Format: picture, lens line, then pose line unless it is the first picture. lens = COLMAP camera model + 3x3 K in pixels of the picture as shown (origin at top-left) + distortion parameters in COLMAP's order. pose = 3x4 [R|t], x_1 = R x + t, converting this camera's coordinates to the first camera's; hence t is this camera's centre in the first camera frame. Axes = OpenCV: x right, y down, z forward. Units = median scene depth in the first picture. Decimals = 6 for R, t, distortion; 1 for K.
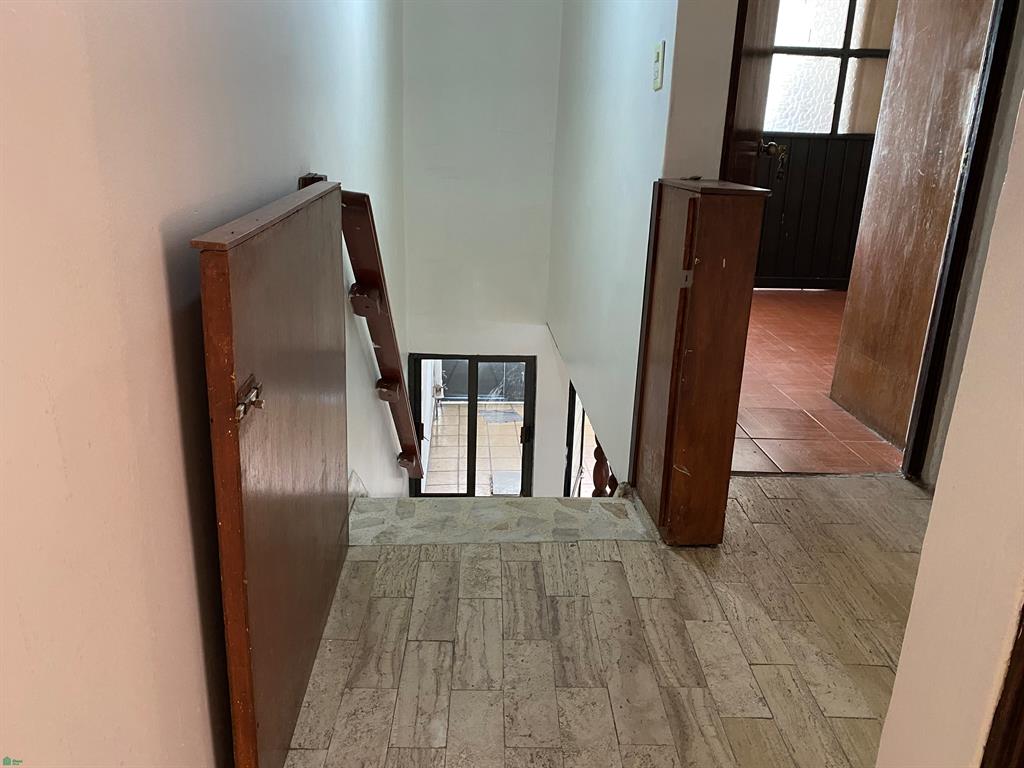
lens RADIAL K [[783.3, 0, 514.8], [0, 783.3, 378.5], [0, 0, 1]] dist [0.044043, -0.041586]
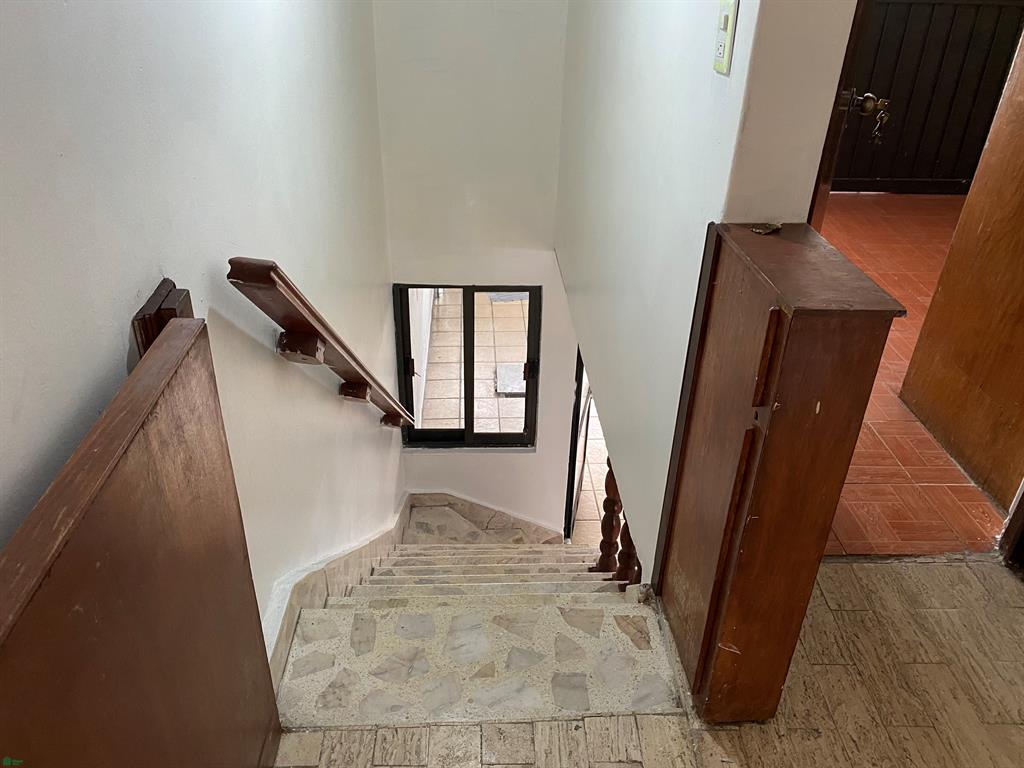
lens RADIAL K [[783.3, 0, 515.3], [0, 783.3, 386.0], [0, 0, 1]] dist [0.044043, -0.041586]
pose [[0.999920, 0.001381, -0.012574, 0.019849], [0.001508, 0.973919, 0.226892, -0.243175], [0.012559, -0.226893, 0.973839, 0.288978]]
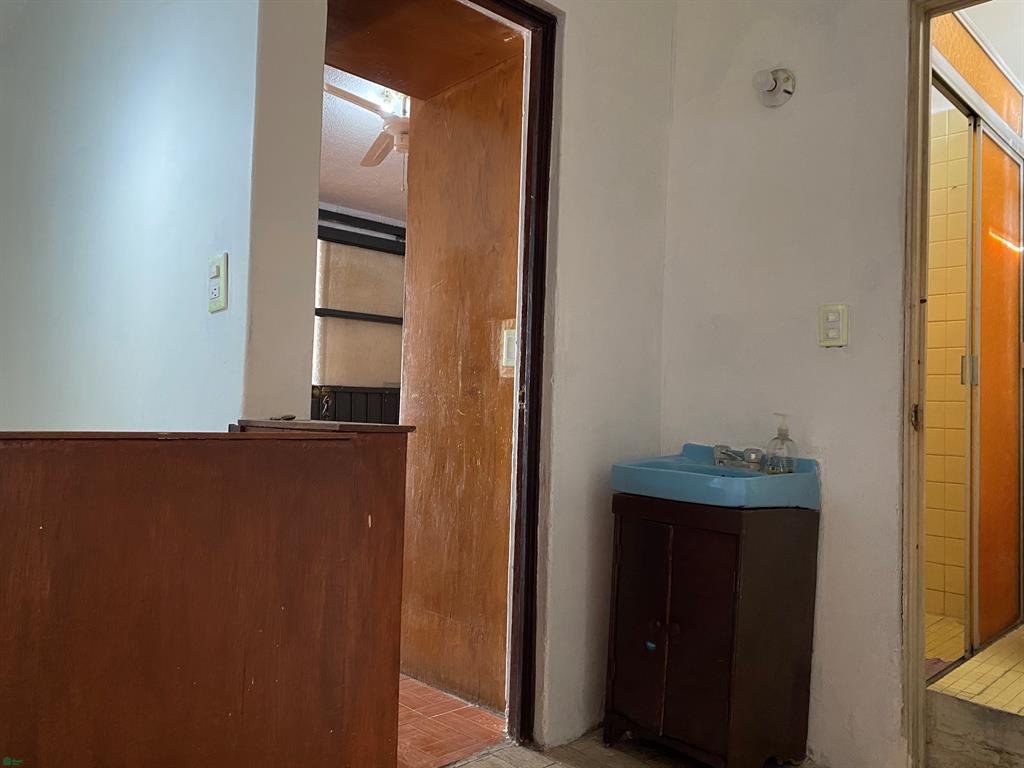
lens RADIAL K [[783.3, 0, 532.3], [0, 783.3, 367.8], [0, 0, 1]] dist [0.044043, -0.041586]
pose [[0.747161, 0.019242, 0.664364, -0.094758], [0.200909, 0.946281, -0.253354, -0.049438], [-0.633550, 0.322773, 0.703158, 0.252165]]
